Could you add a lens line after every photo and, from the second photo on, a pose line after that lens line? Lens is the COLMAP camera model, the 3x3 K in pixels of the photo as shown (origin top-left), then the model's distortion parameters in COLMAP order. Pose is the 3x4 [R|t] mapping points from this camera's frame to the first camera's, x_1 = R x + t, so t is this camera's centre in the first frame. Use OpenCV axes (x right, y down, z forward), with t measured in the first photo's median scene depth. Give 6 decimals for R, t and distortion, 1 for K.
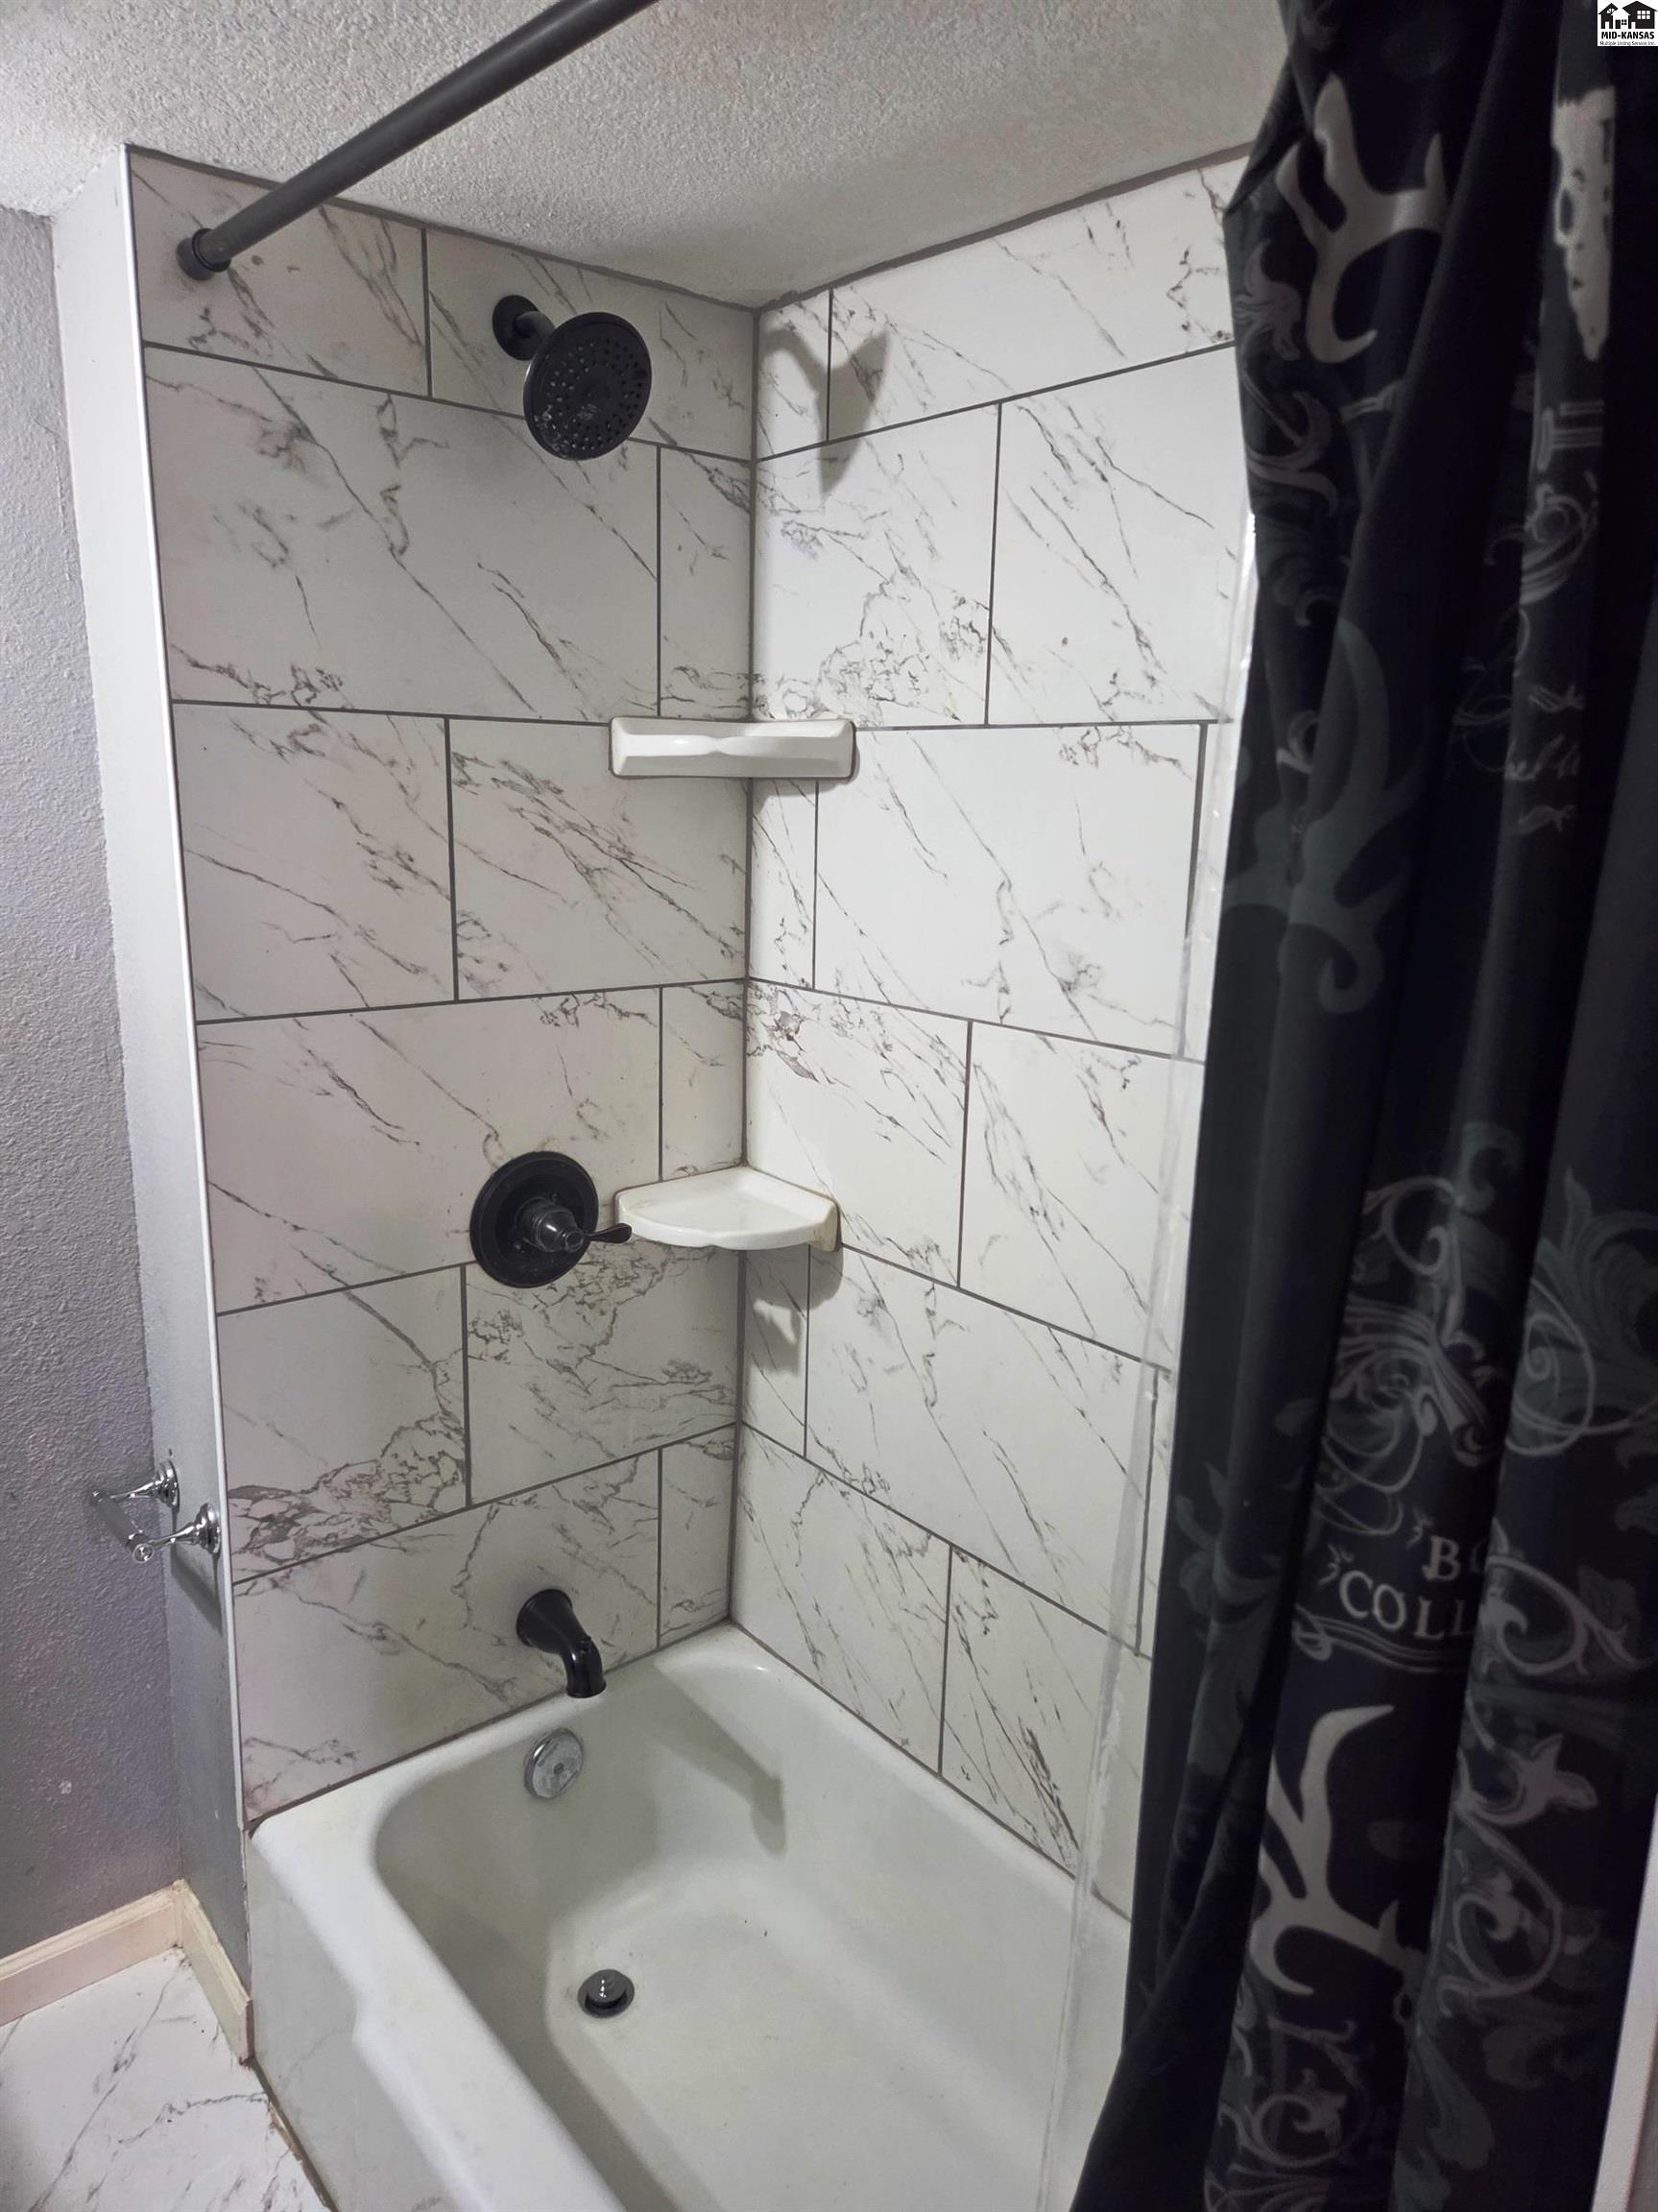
lens RADIAL K [[1464.6, 0, 829.0], [0, 1464.6, 1106.0], [0, 0, 1]] dist [0.073110, -0.058931]
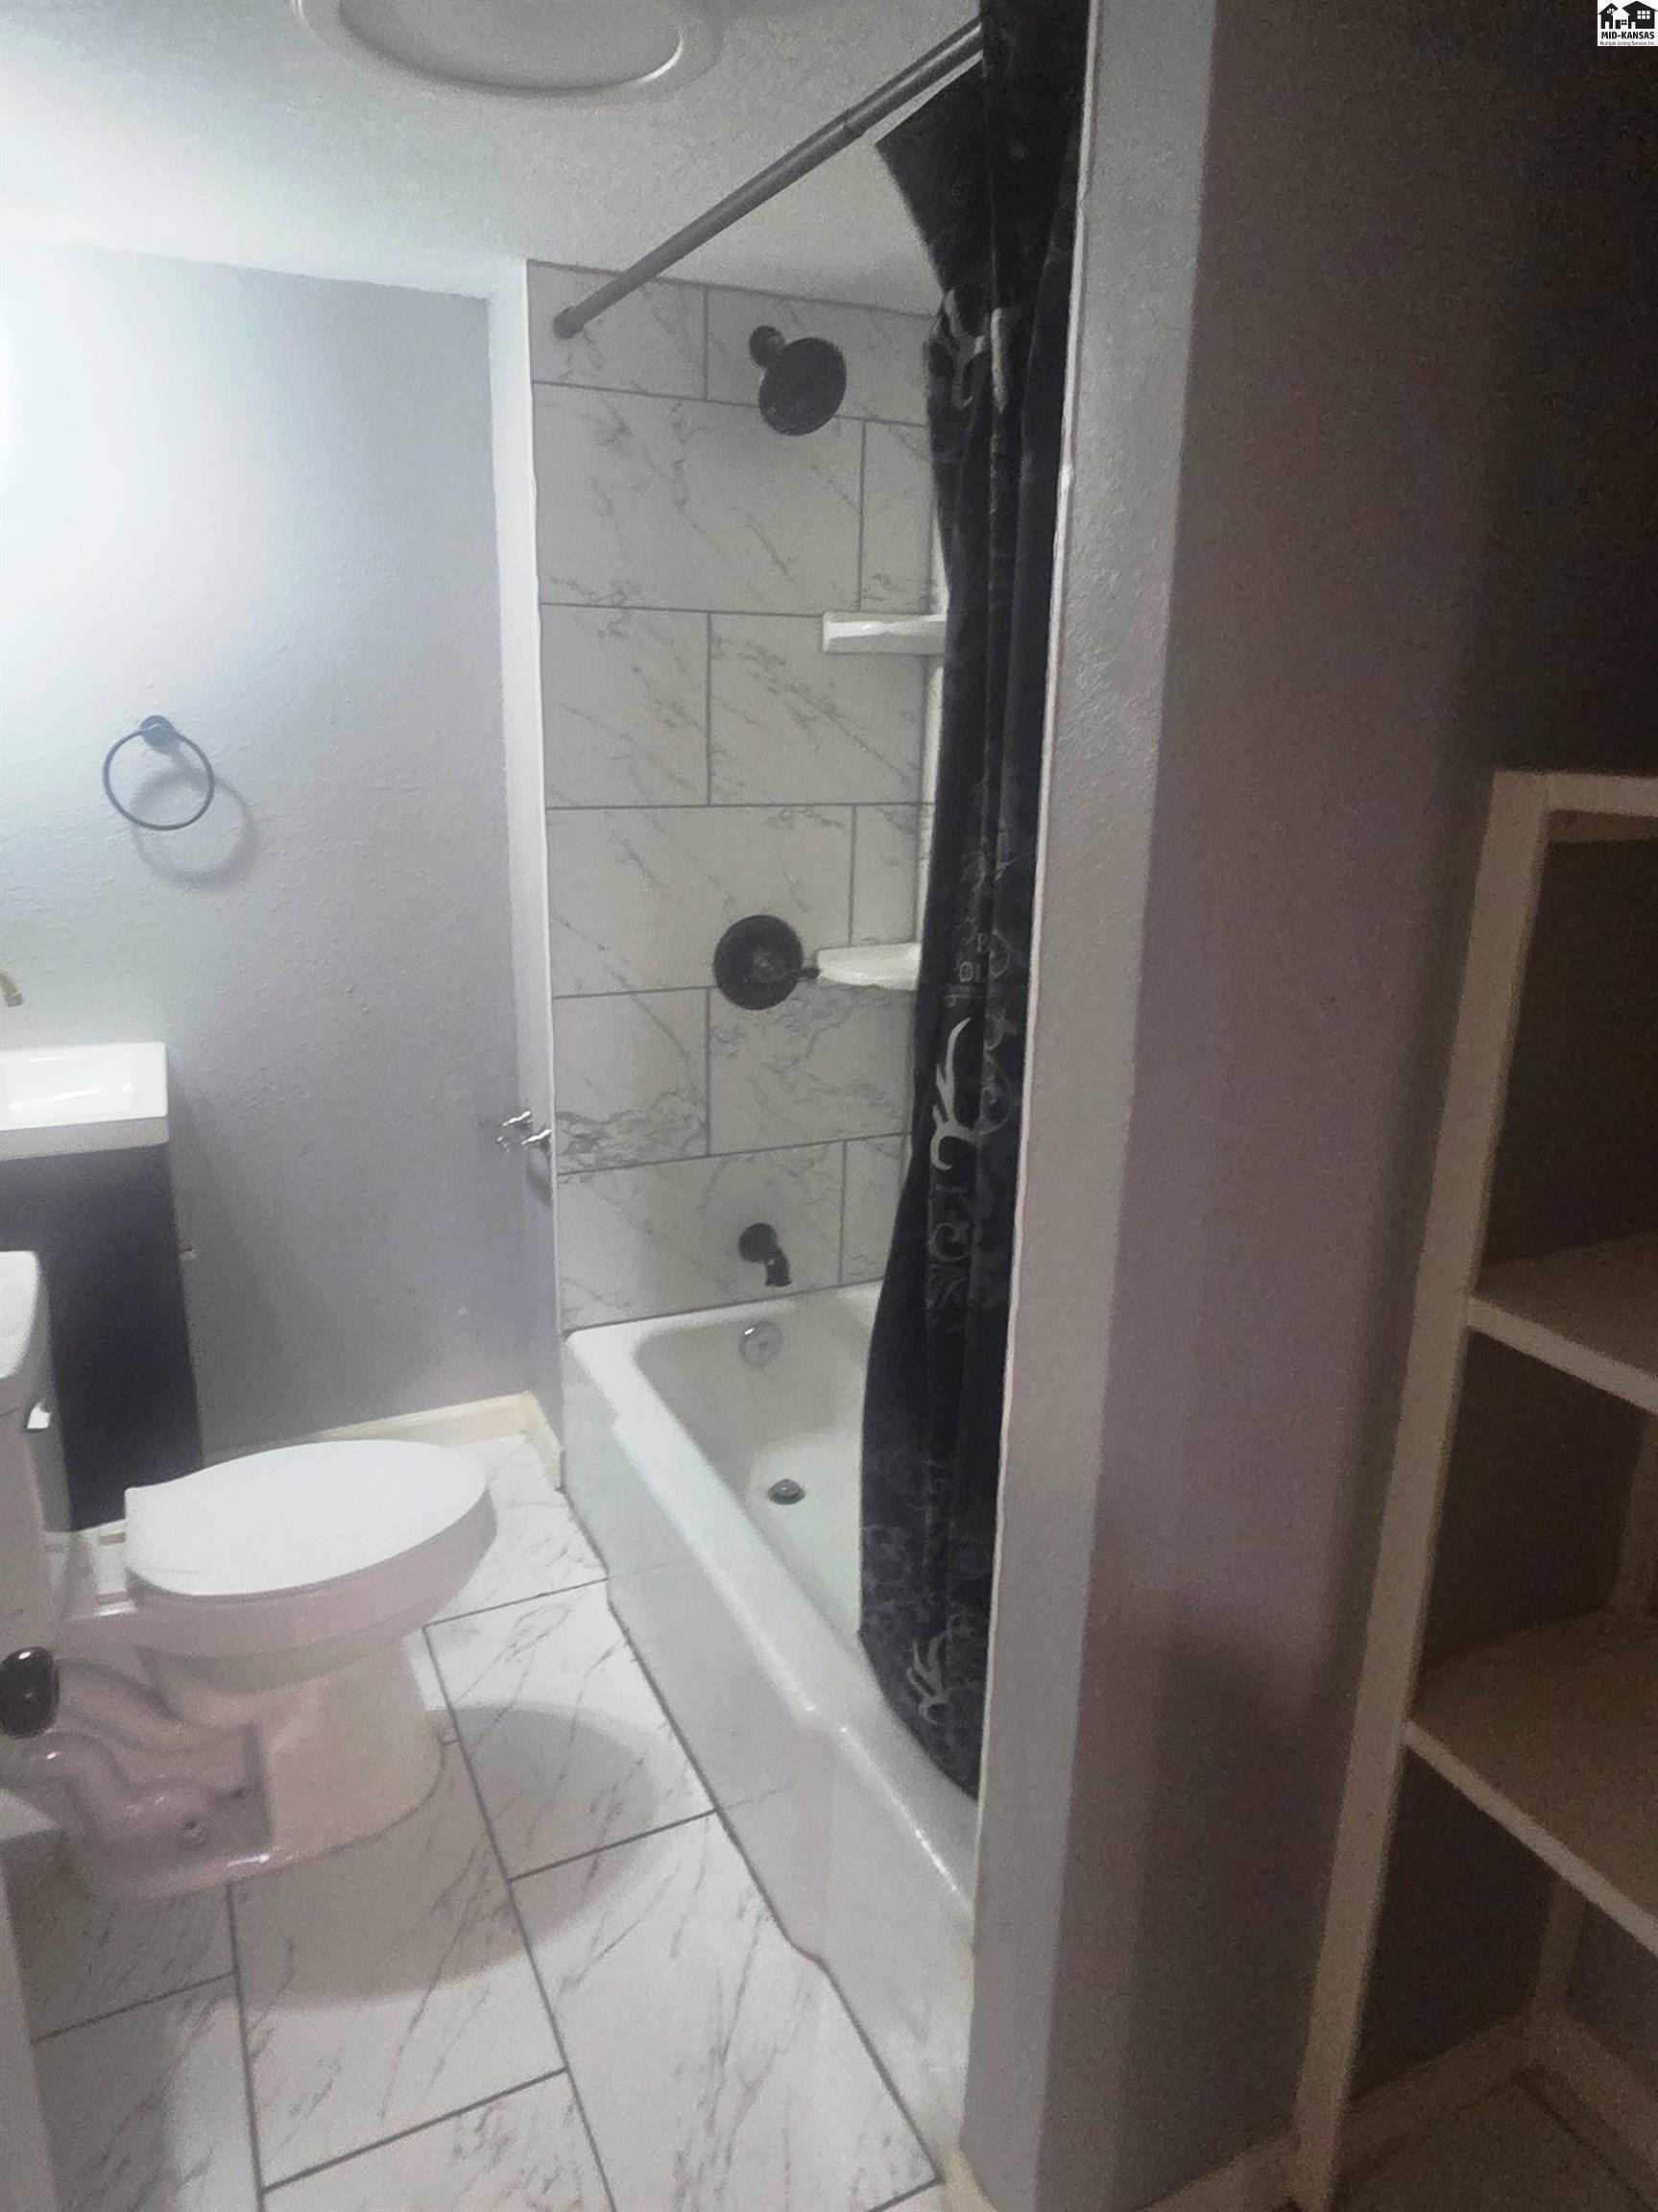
lens RADIAL K [[1411.7, 0, 829.0], [0, 1411.7, 1106.0], [0, 0, 1]] dist [-0.003143, -0.000826]
pose [[0.968340, 0.066260, -0.240679, 0.228195], [-0.052816, 0.996684, 0.061894, 0.136835], [0.243982, -0.047222, 0.968629, -0.369294]]
